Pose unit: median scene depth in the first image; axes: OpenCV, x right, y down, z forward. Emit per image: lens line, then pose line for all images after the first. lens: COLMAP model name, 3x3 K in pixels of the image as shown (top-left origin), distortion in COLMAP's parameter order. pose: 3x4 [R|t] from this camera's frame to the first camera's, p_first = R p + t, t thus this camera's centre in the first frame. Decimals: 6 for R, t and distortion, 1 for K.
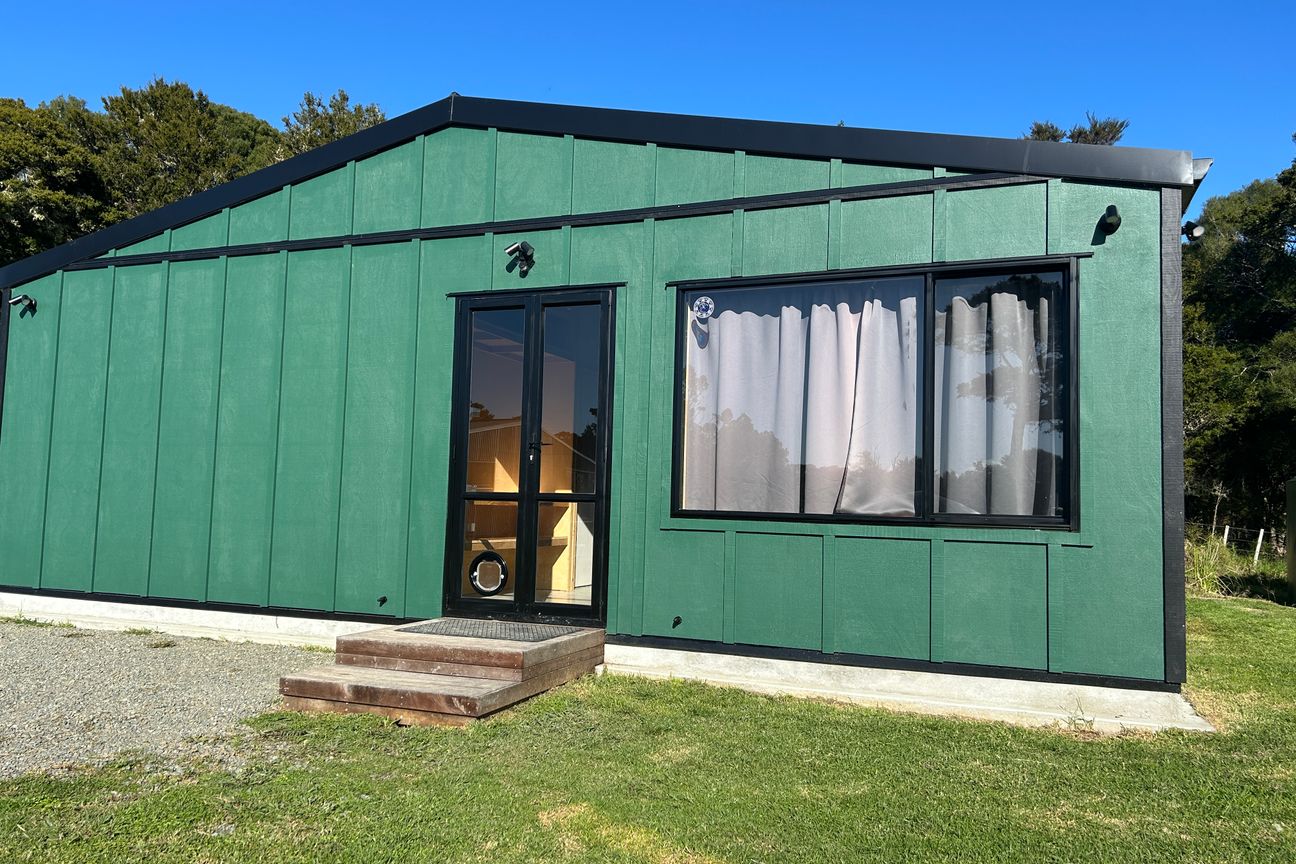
lens RADIAL K [[962.1, 0, 647.6], [0, 962.1, 439.2], [0, 0, 1]] dist [0.086344, -0.097743]
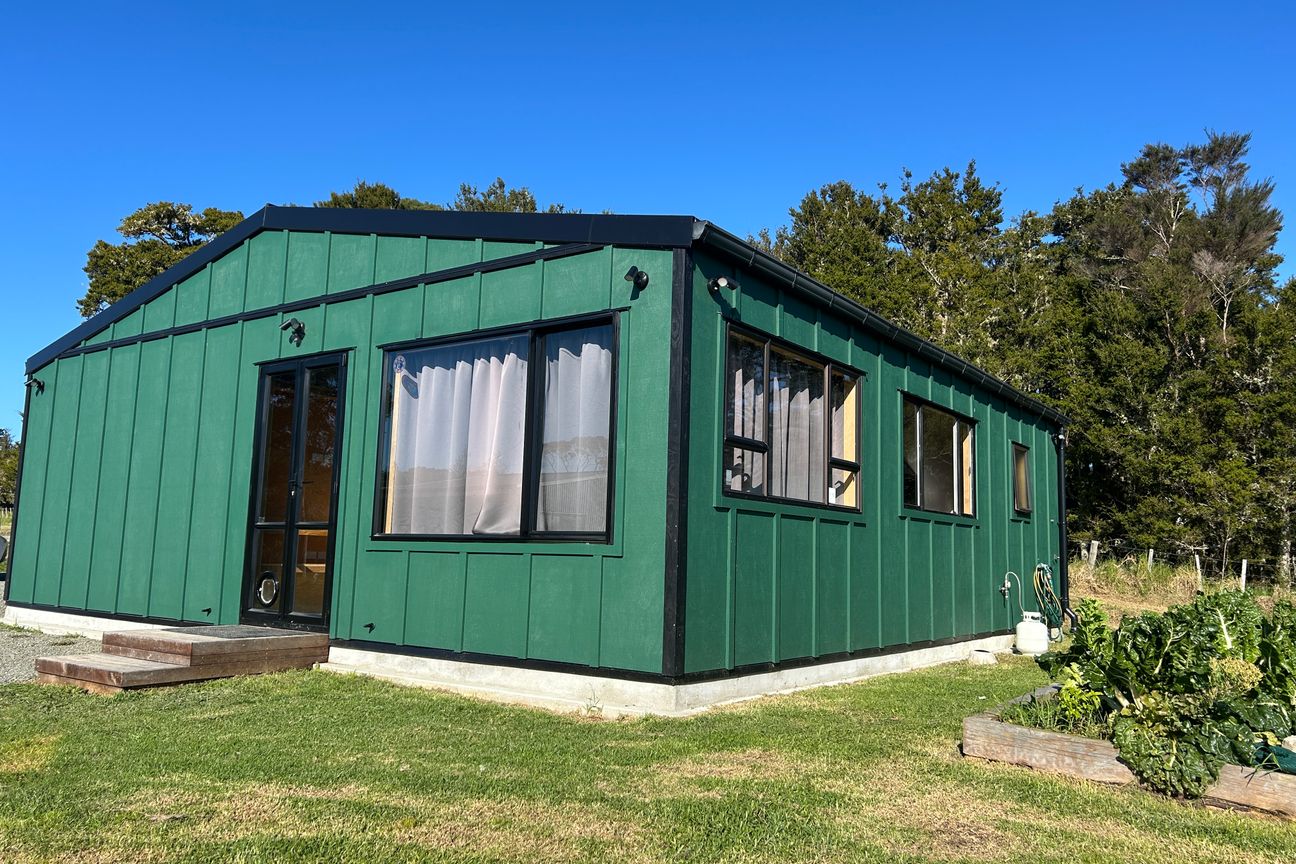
lens RADIAL K [[974.3, 0, 651.9], [0, 974.3, 430.0], [0, 0, 1]] dist [0.064173, -0.073719]
pose [[0.969443, -0.031787, -0.243248, 0.608249], [0.016043, 0.997662, -0.066434, 0.028729], [0.244791, 0.060502, 0.967686, -0.095261]]
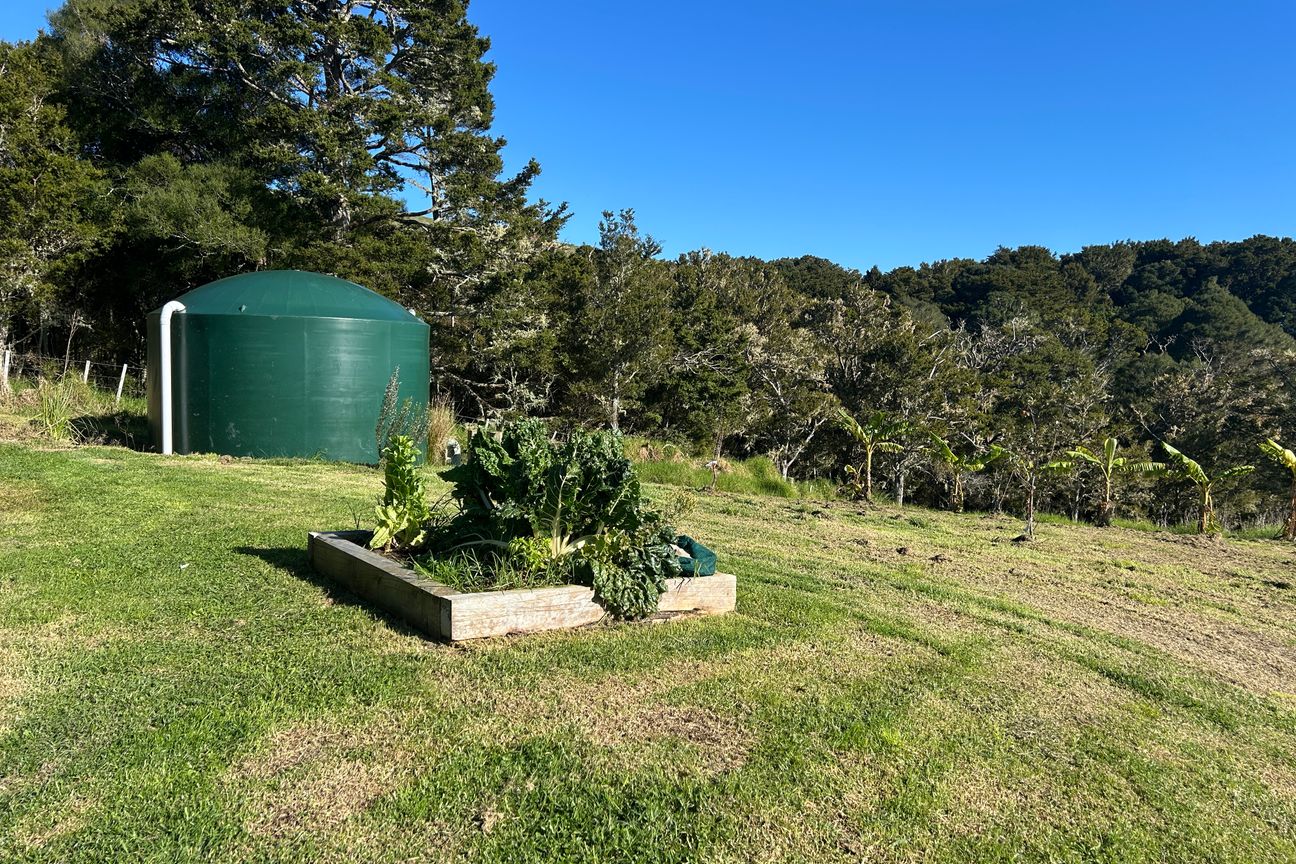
lens RADIAL K [[974.3, 0, 651.9], [0, 974.3, 430.0], [0, 0, 1]] dist [0.064173, -0.073719]
pose [[0.508991, -0.068619, 0.858033, 0.200575], [-0.072391, 0.989874, 0.122106, 0.007577], [-0.857723, -0.124264, 0.498869, 0.261080]]
